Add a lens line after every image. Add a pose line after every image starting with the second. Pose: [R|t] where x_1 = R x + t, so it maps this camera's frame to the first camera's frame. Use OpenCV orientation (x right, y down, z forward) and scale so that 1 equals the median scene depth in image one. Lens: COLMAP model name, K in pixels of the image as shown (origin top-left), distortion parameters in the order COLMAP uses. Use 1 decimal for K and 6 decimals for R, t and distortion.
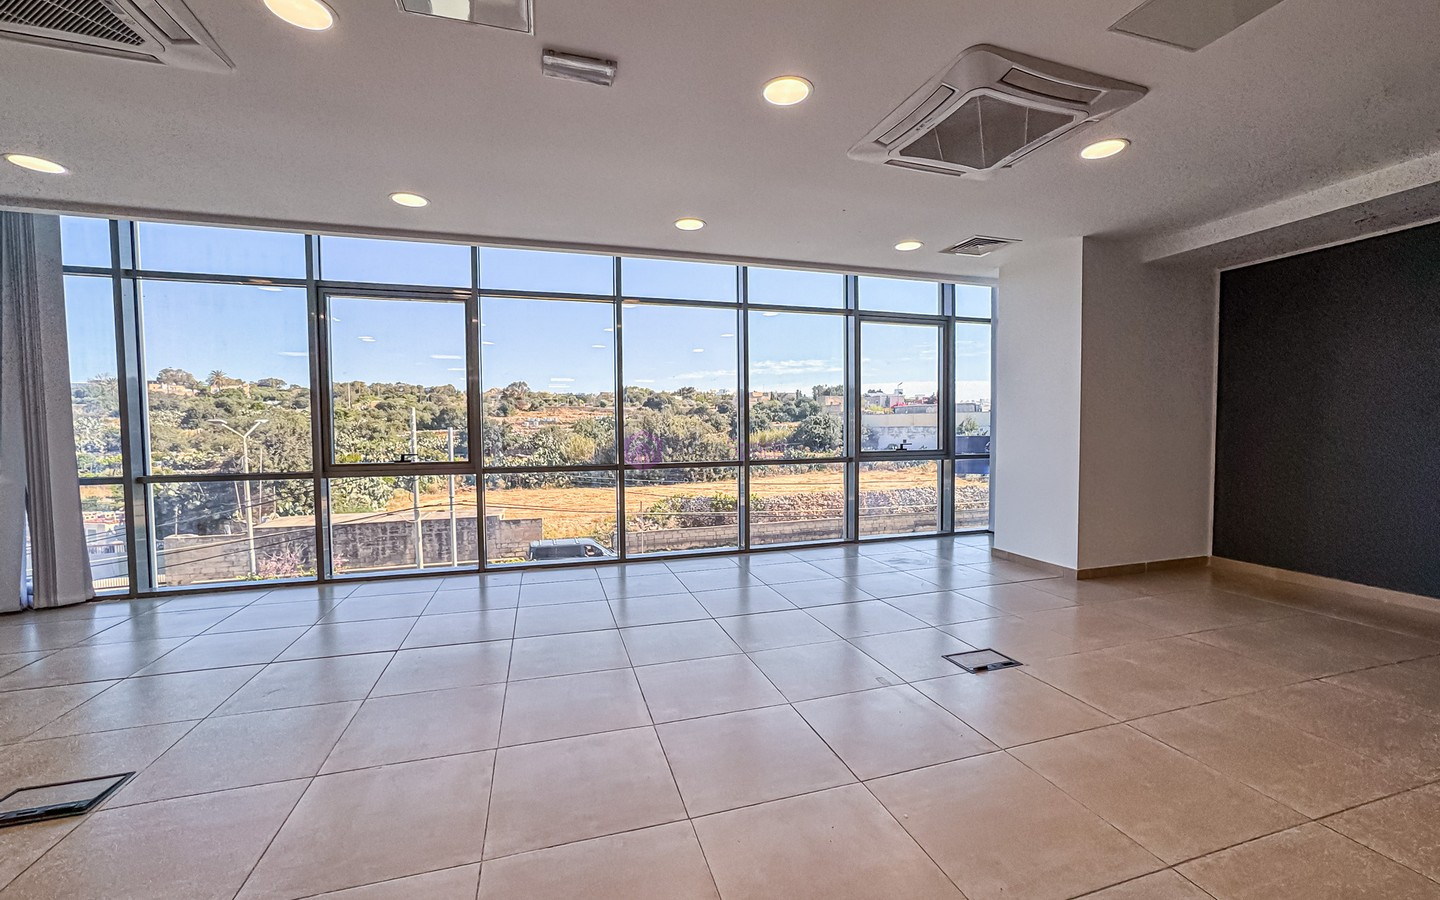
lens RADIAL K [[594.2, 0, 703.8], [0, 594.2, 456.5], [0, 0, 1]] dist [-0.018779, 0.009280]
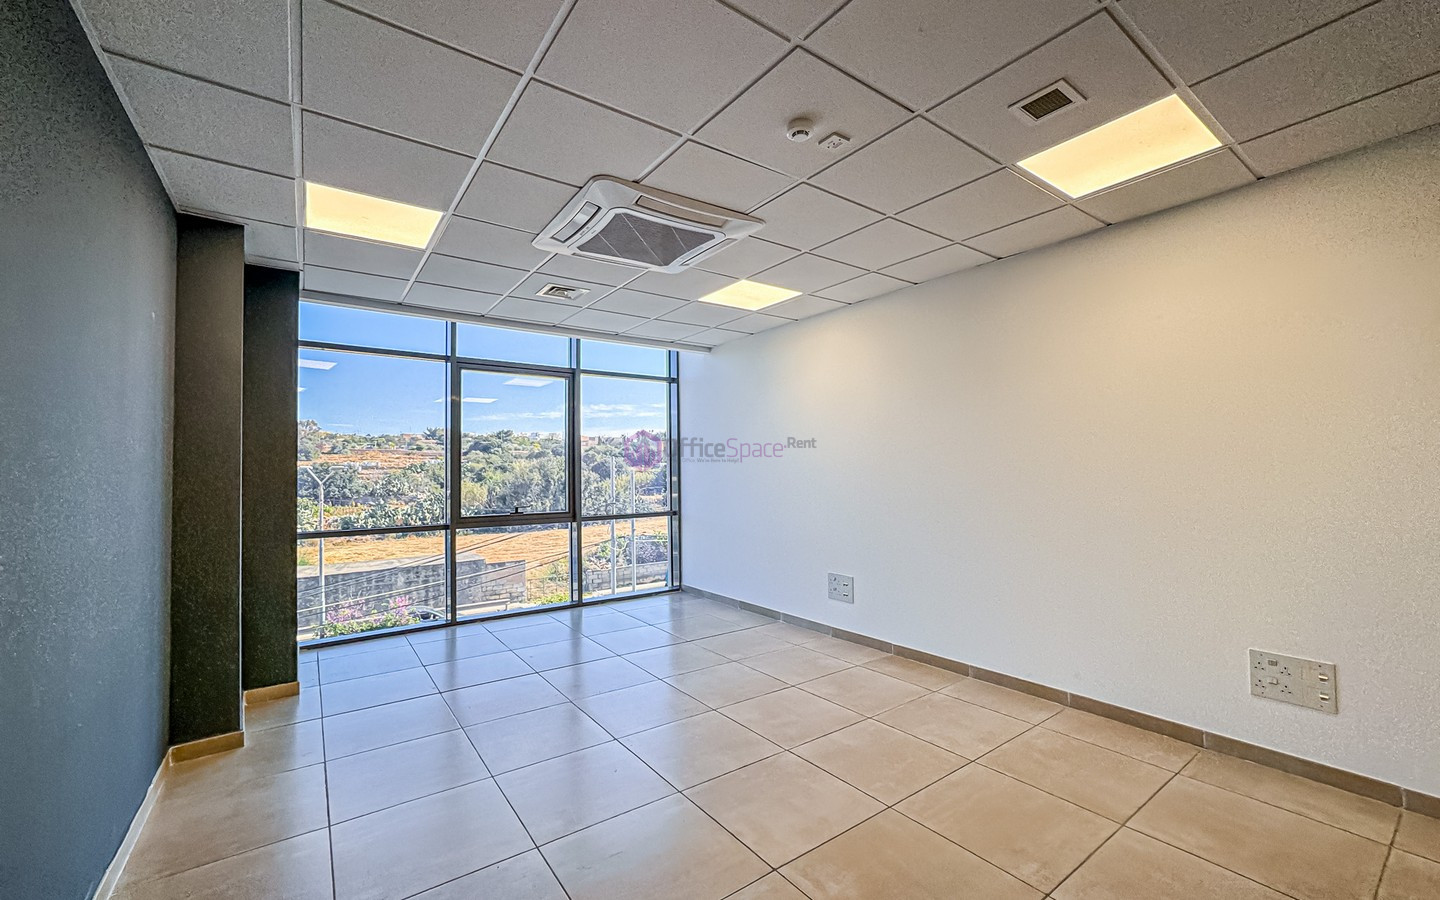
lens RADIAL K [[594.2, 0, 723.2], [0, 594.2, 458.3], [0, 0, 1]] dist [-0.018779, 0.009280]
pose [[0.939602, 0.004232, 0.342244, -0.124770], [0.020177, 0.997500, -0.067727, 0.001571], [-0.341675, 0.070542, 0.937167, -0.043728]]
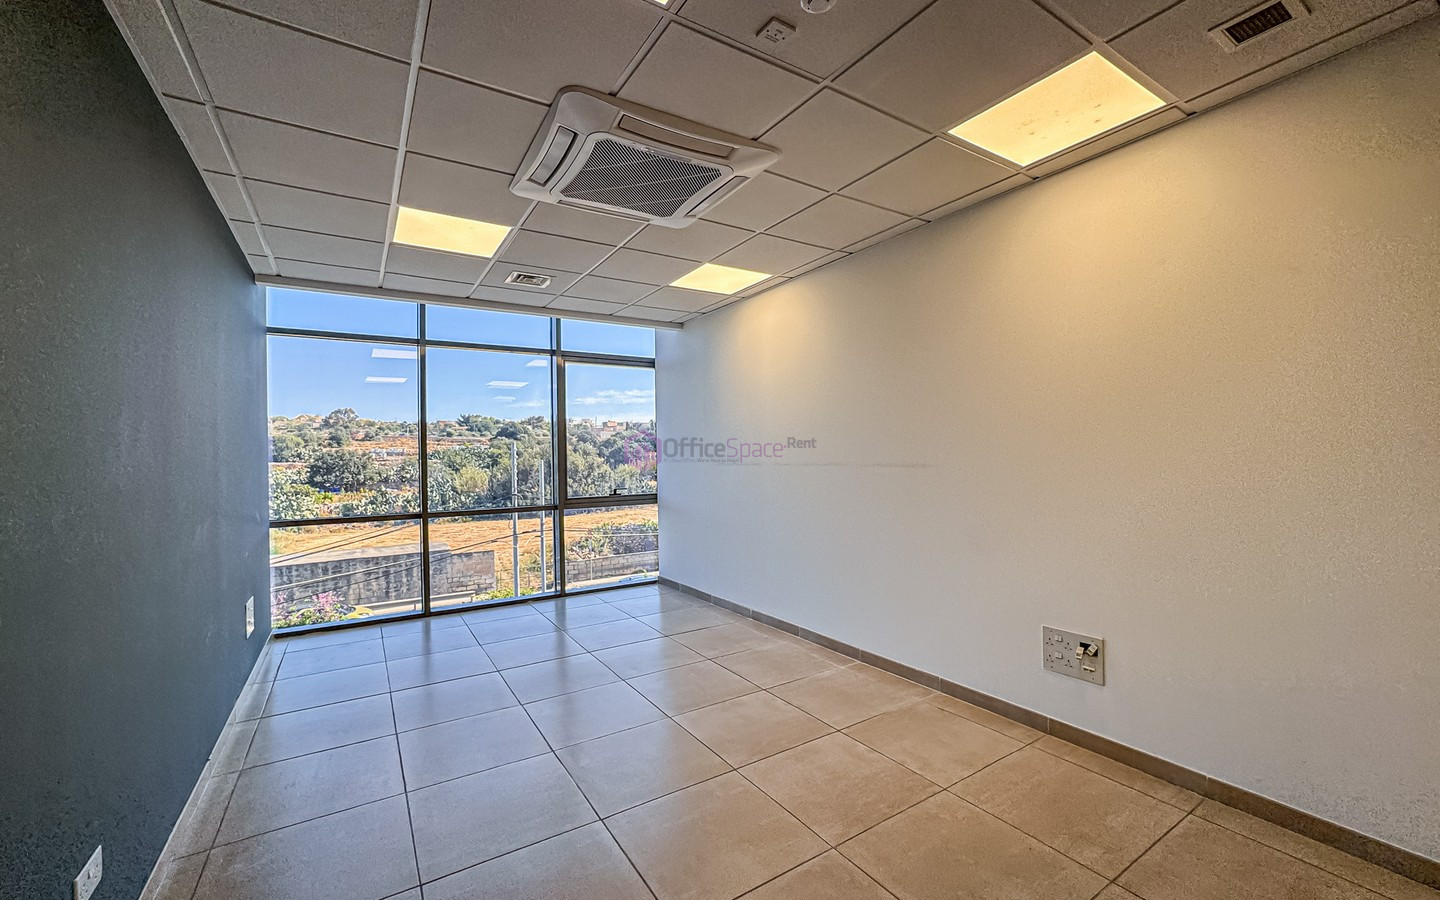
lens RADIAL K [[594.2, 0, 718.1], [0, 594.2, 451.9], [0, 0, 1]] dist [-0.018779, 0.009280]
pose [[0.959757, -0.005041, 0.280787, -0.078276], [0.021155, 0.998296, -0.054386, 0.000535], [-0.280035, 0.058138, 0.958228, -0.029690]]
